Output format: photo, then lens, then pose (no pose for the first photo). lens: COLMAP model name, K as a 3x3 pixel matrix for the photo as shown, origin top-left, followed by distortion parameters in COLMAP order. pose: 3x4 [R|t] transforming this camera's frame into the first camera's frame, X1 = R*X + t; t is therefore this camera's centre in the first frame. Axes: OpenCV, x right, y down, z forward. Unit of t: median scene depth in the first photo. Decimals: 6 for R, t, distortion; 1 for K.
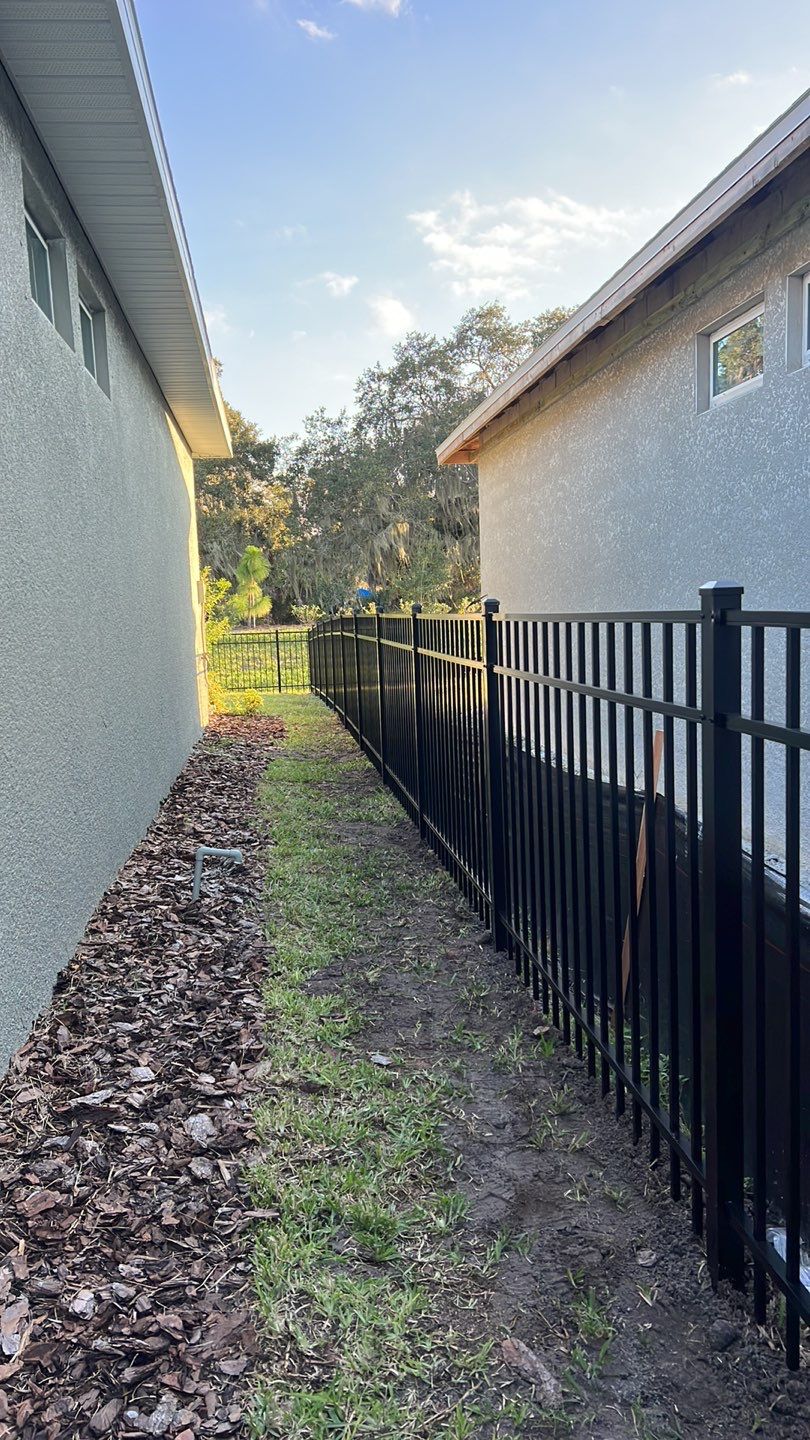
lens RADIAL K [[1010.3, 0, 405.0], [0, 1010.3, 720.0], [0, 0, 1]] dist [0.116185, -0.144644]
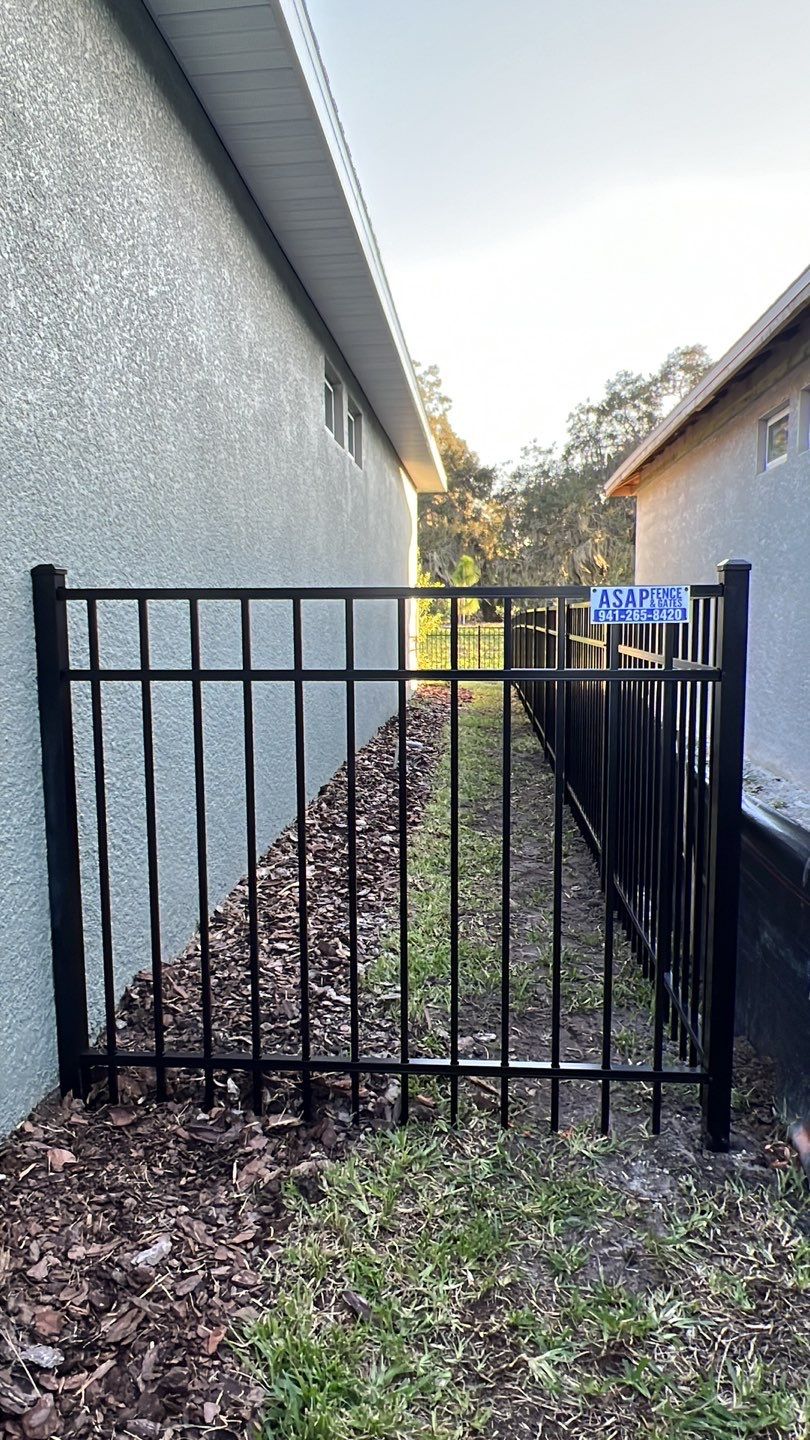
lens RADIAL K [[938.2, 0, 405.0], [0, 938.2, 720.0], [0, 0, 1]] dist [-0.001093, 0.028913]
pose [[0.975573, 0.054033, -0.212925, 0.027346], [-0.053087, 0.998538, 0.010161, 0.014926], [0.213163, 0.001391, 0.977016, -0.102026]]
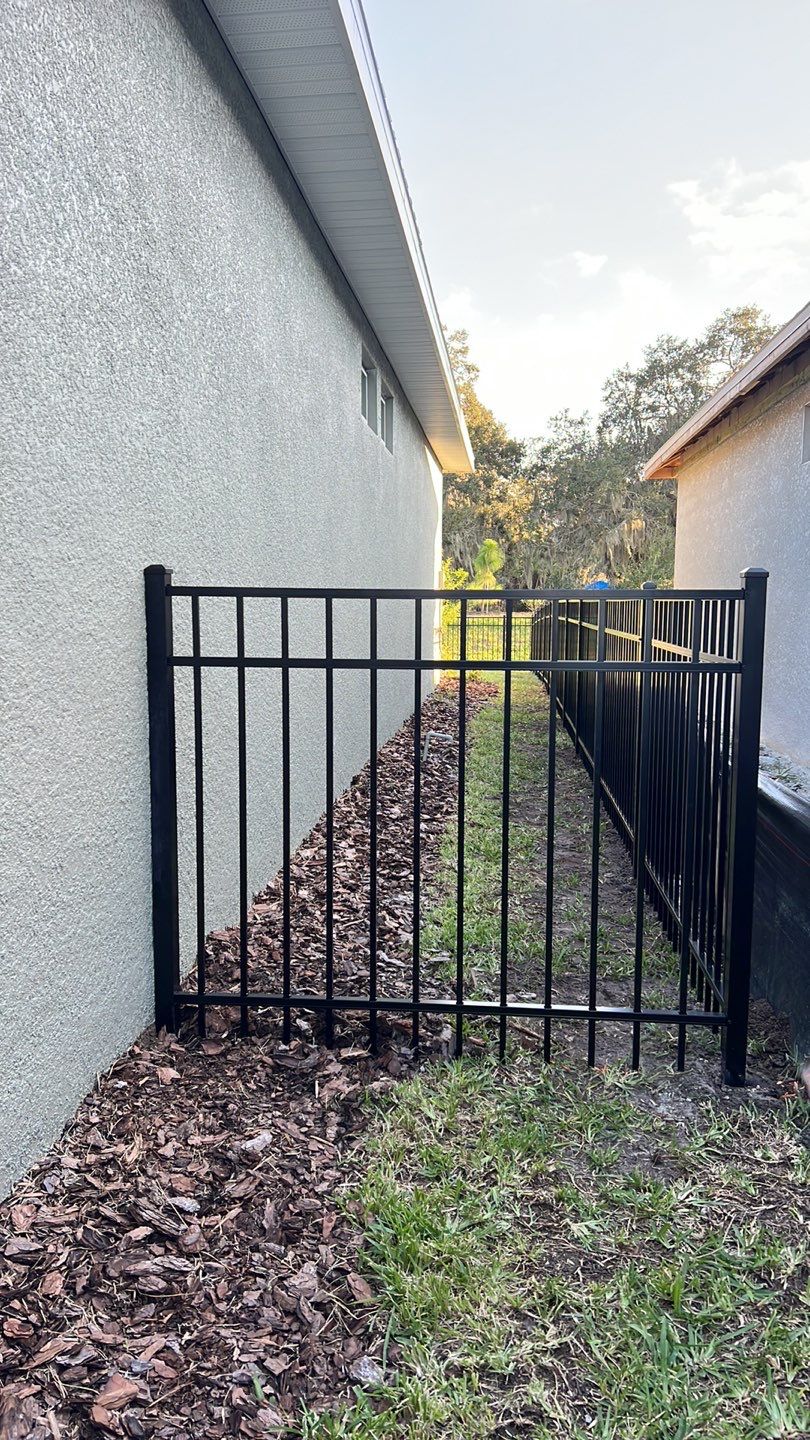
lens RADIAL K [[1033.1, 0, 405.0], [0, 1033.1, 720.0], [0, 0, 1]] dist [0.051303, -0.003515]
pose [[0.972138, 0.067507, -0.224478, 0.027518], [-0.066032, 0.997718, 0.014081, 0.016619], [0.224917, 0.001134, 0.974377, -0.129866]]
